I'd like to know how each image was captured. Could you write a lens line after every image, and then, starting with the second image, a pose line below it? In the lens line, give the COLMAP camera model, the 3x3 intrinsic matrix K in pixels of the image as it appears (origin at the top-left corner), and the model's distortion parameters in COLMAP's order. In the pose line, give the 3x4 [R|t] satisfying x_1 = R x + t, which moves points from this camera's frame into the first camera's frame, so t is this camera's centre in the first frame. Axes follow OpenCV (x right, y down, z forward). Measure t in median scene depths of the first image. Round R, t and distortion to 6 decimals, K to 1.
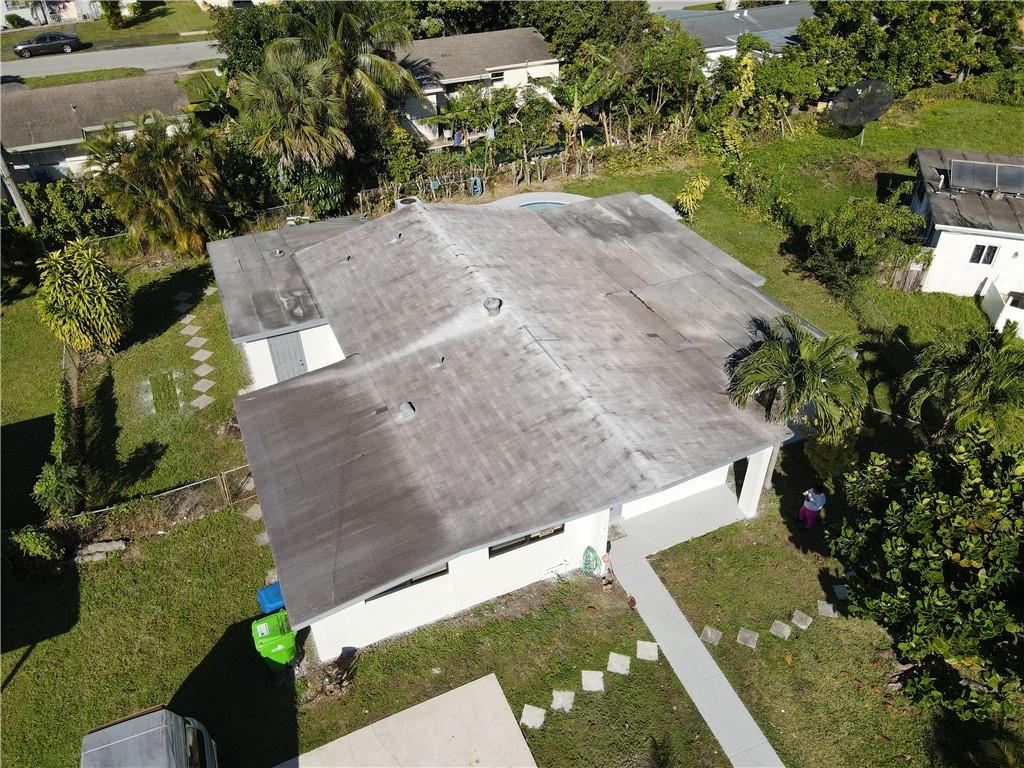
lens RADIAL K [[751.5, 0, 511.4], [0, 751.5, 383.1], [0, 0, 1]] dist [0.013242, 0.000003]
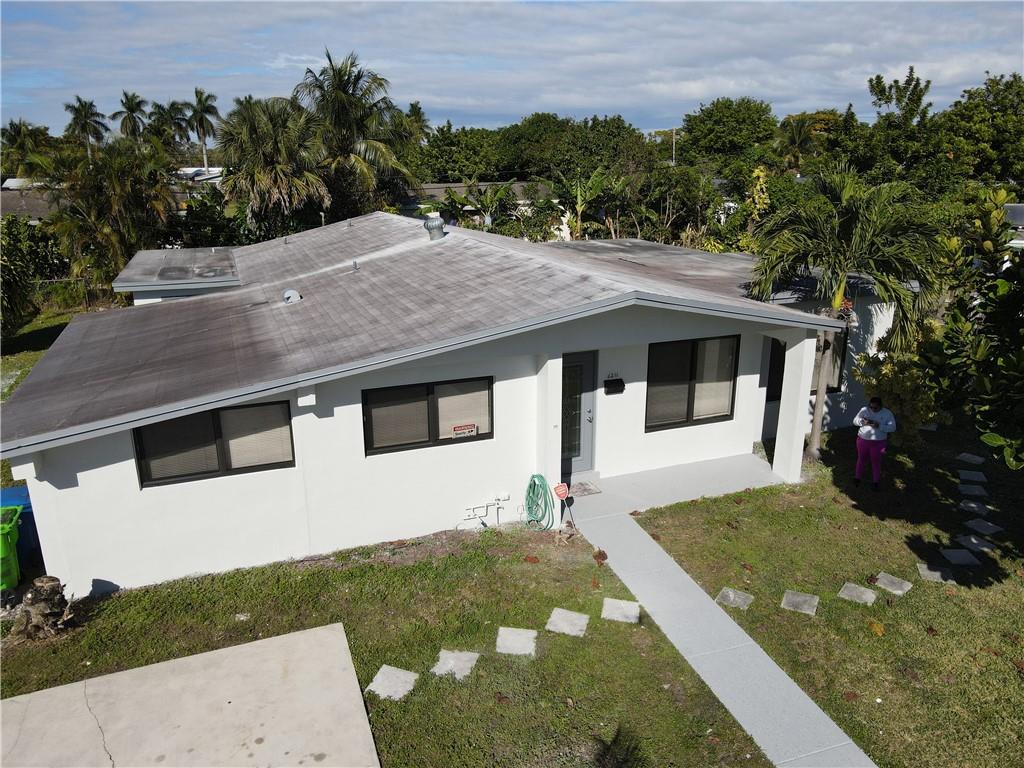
lens RADIAL K [[751.5, 0, 512.4], [0, 751.5, 384.7], [0, 0, 1]] dist [0.013242, 0.000003]
pose [[0.998409, 0.022125, -0.051860, 0.123760], [-0.038475, 0.939710, -0.339802, 0.388633], [0.041216, 0.341257, 0.939066, 0.403965]]
